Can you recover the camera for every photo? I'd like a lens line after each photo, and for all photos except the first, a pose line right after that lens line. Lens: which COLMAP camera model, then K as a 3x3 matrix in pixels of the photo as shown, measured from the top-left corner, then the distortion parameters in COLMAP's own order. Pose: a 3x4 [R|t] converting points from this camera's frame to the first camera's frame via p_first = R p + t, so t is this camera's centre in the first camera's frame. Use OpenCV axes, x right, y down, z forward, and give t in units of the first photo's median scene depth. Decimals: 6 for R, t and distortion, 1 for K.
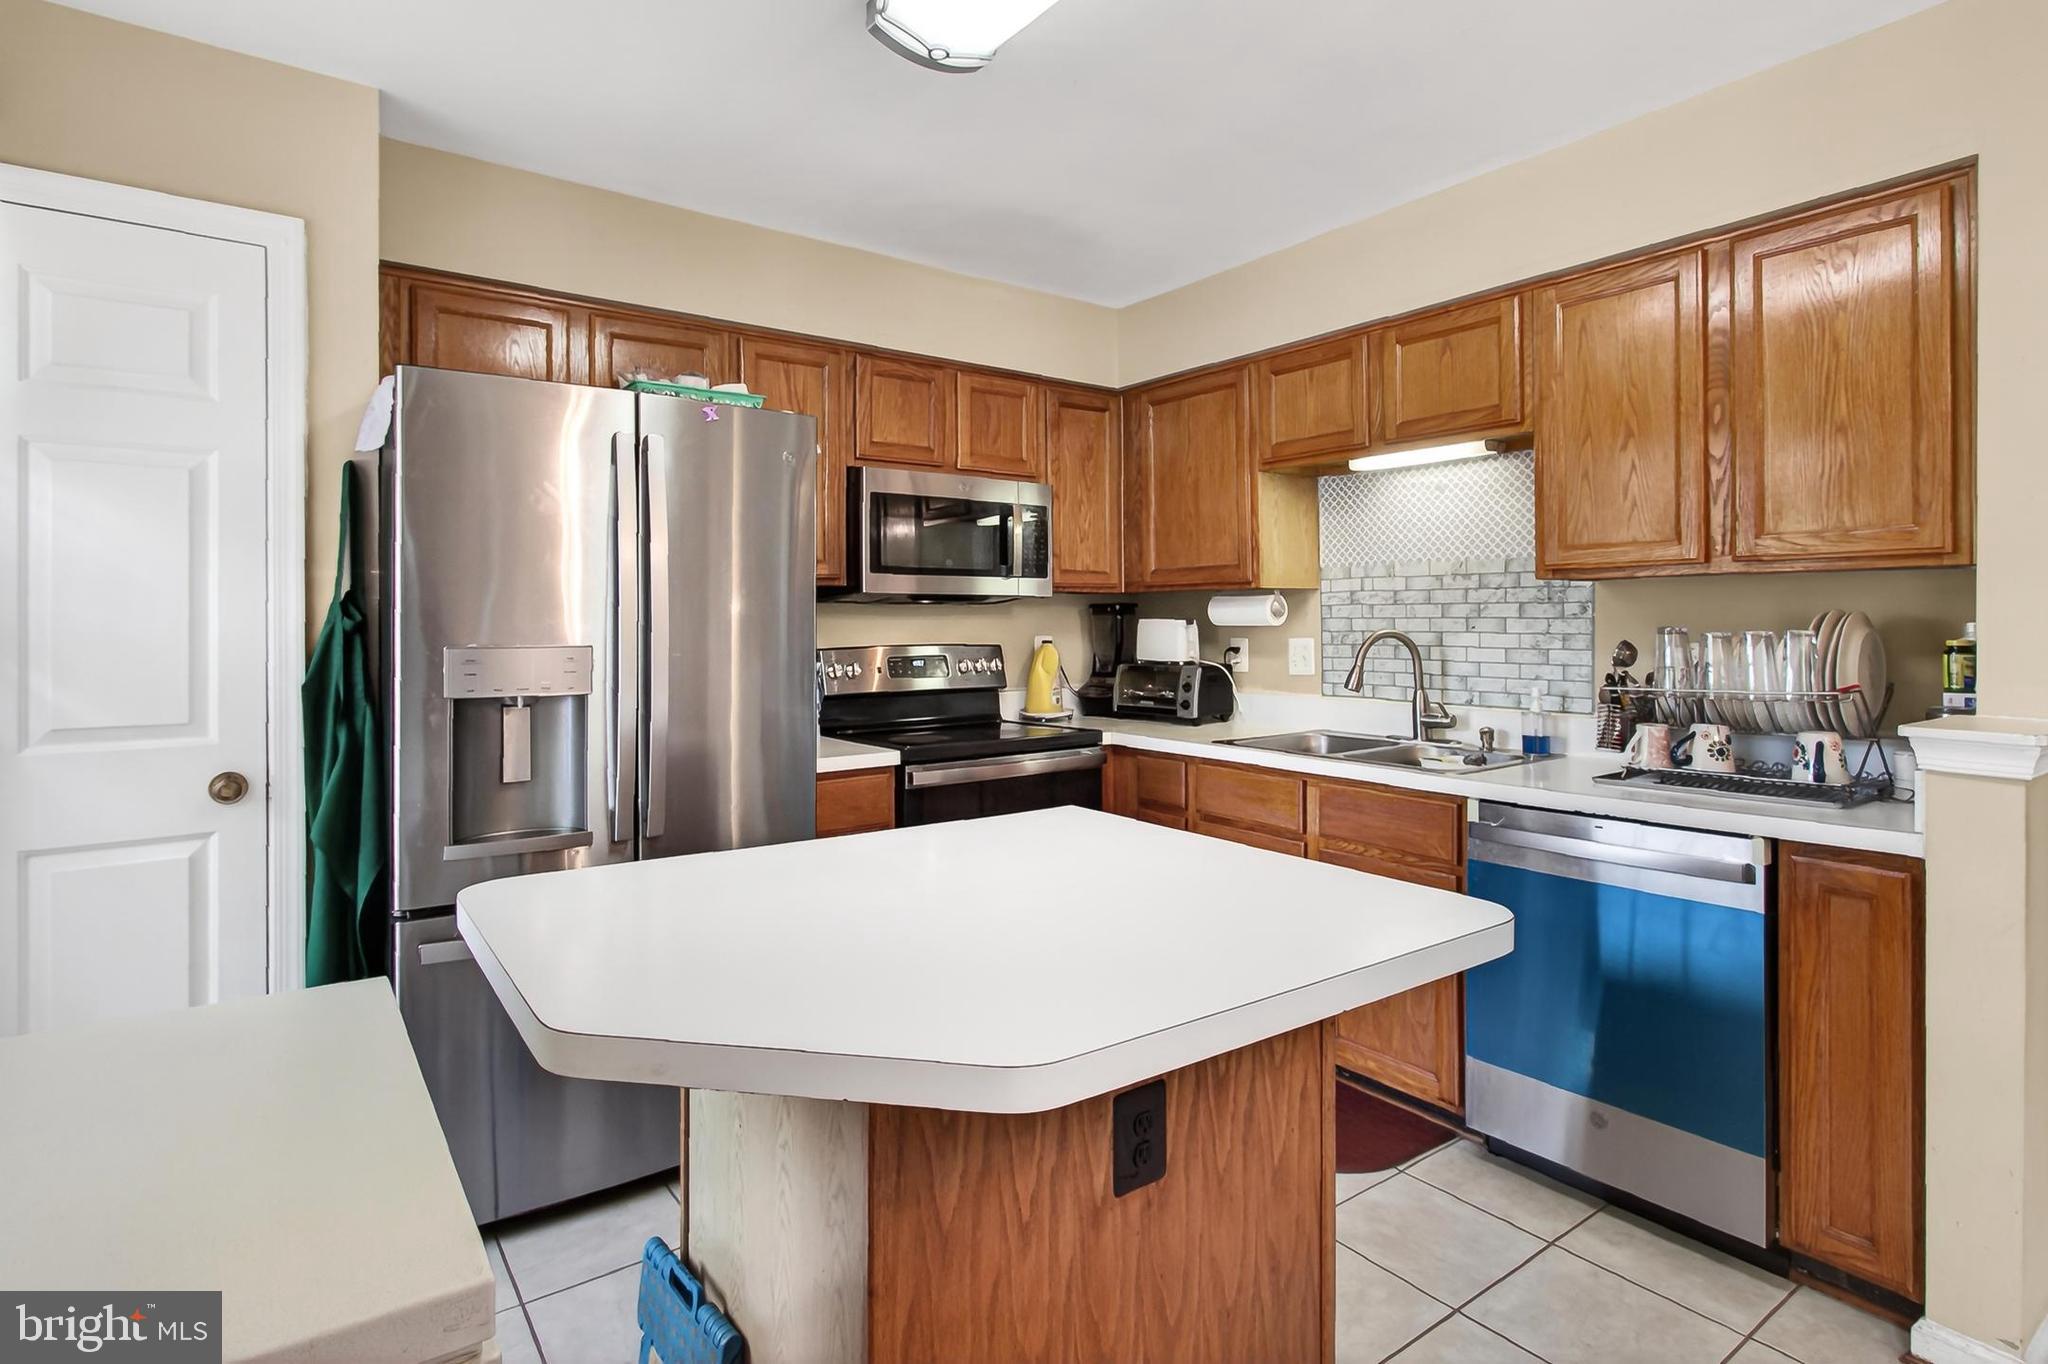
lens RADIAL K [[1046.8, 0, 1033.8], [0, 1046.8, 611.0], [0, 0, 1]] dist [-0.001365, 0.000541]
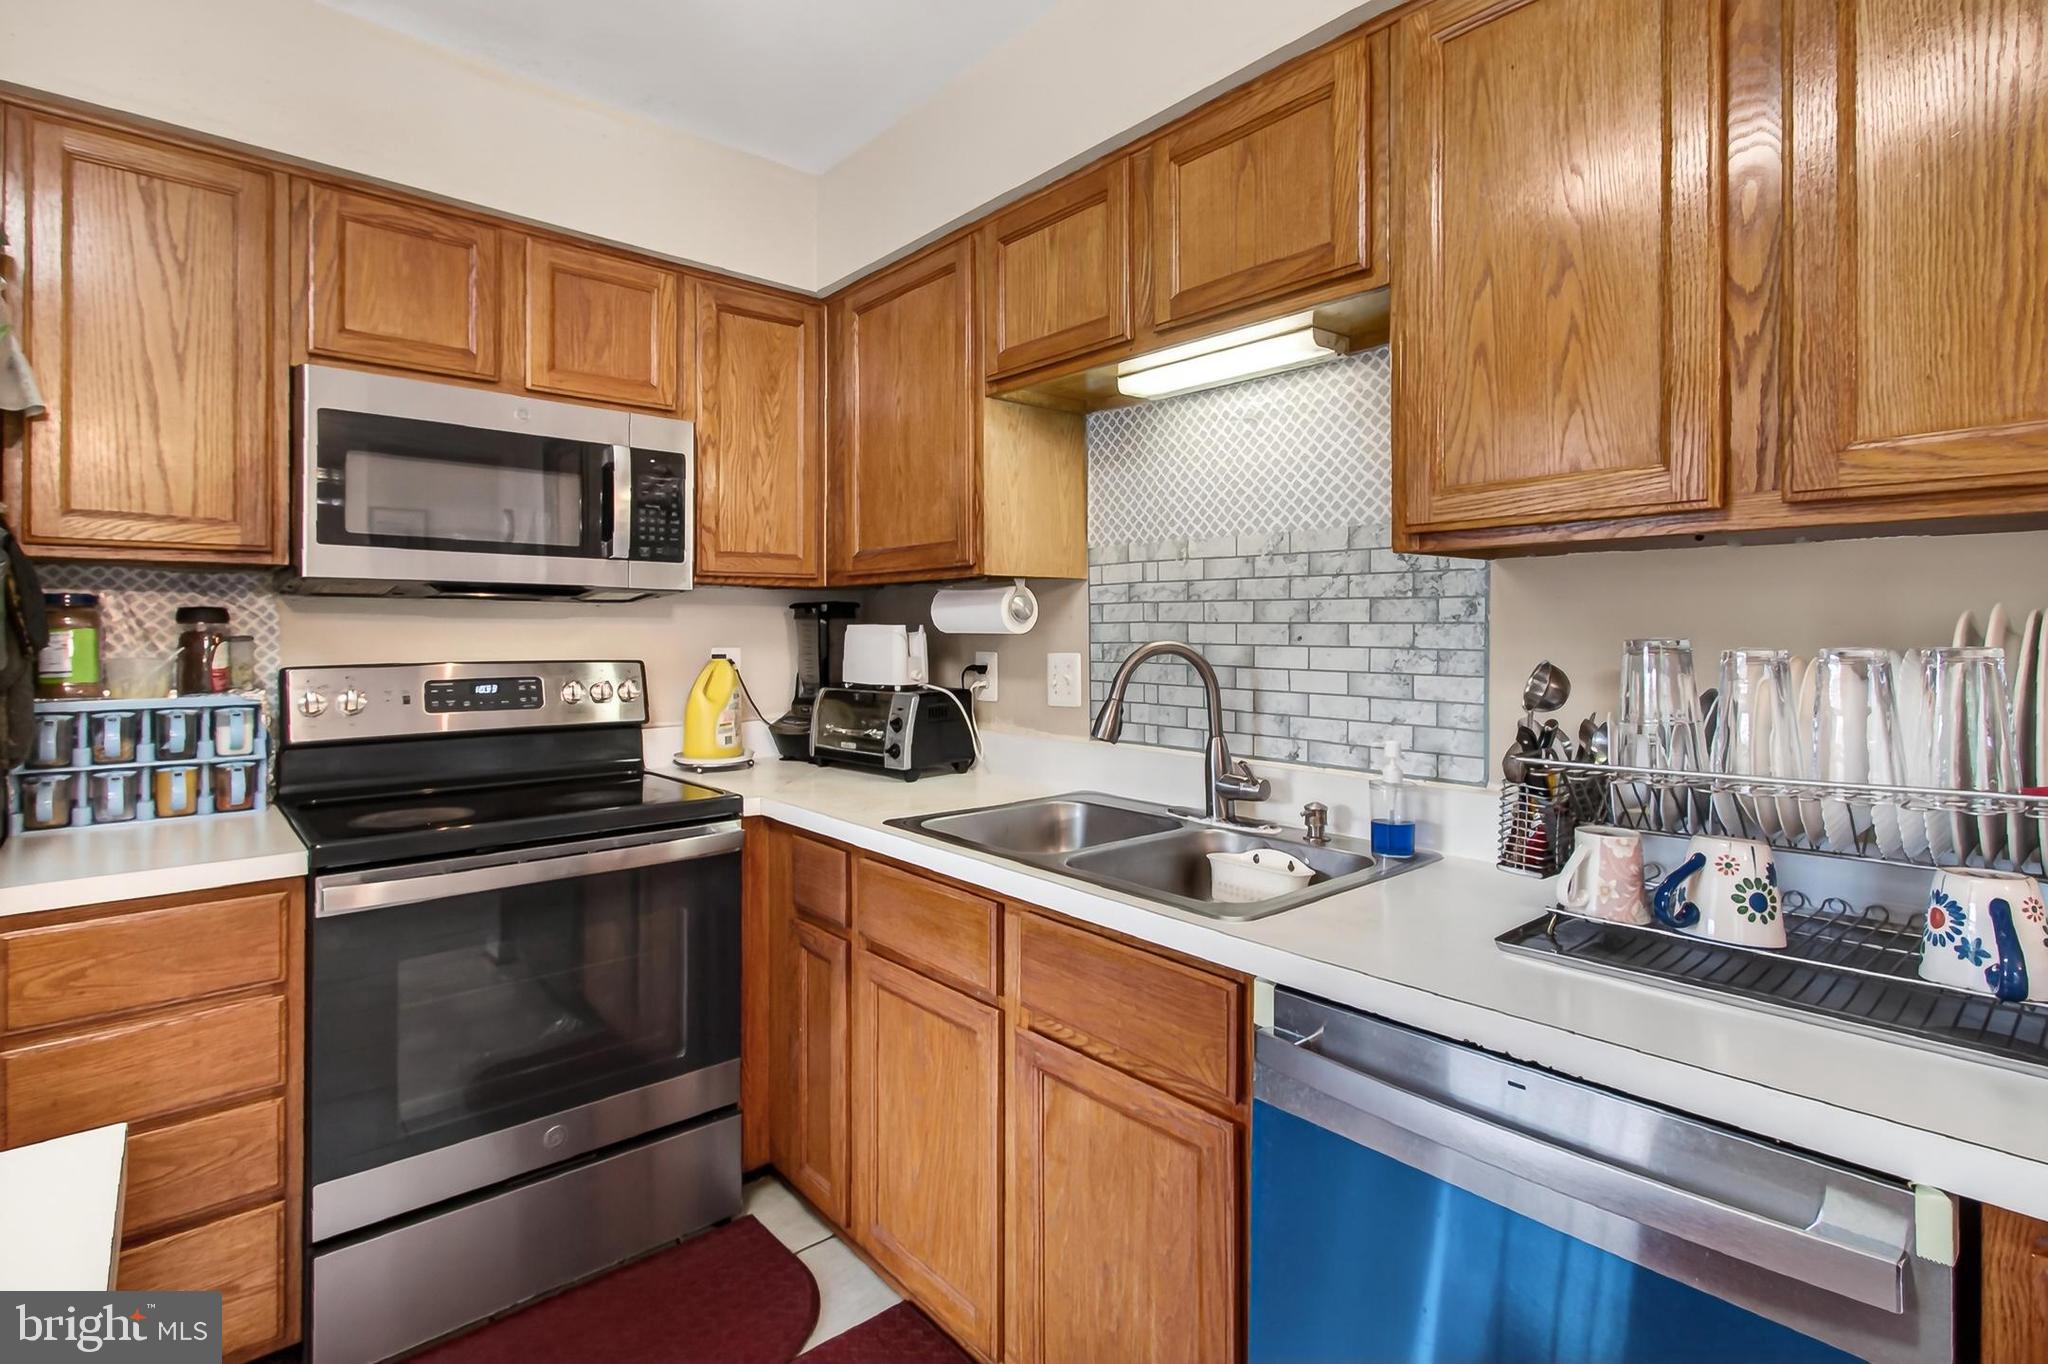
lens RADIAL K [[988.5, 0, 1016.2], [0, 988.5, 625.8], [0, 0, 1]] dist [0.003378, 0.000997]
pose [[0.997855, 0.003829, 0.065357, 0.210893], [-0.004158, 0.999979, 0.004902, 0.006224], [-0.065337, -0.005163, 0.997850, 0.417398]]
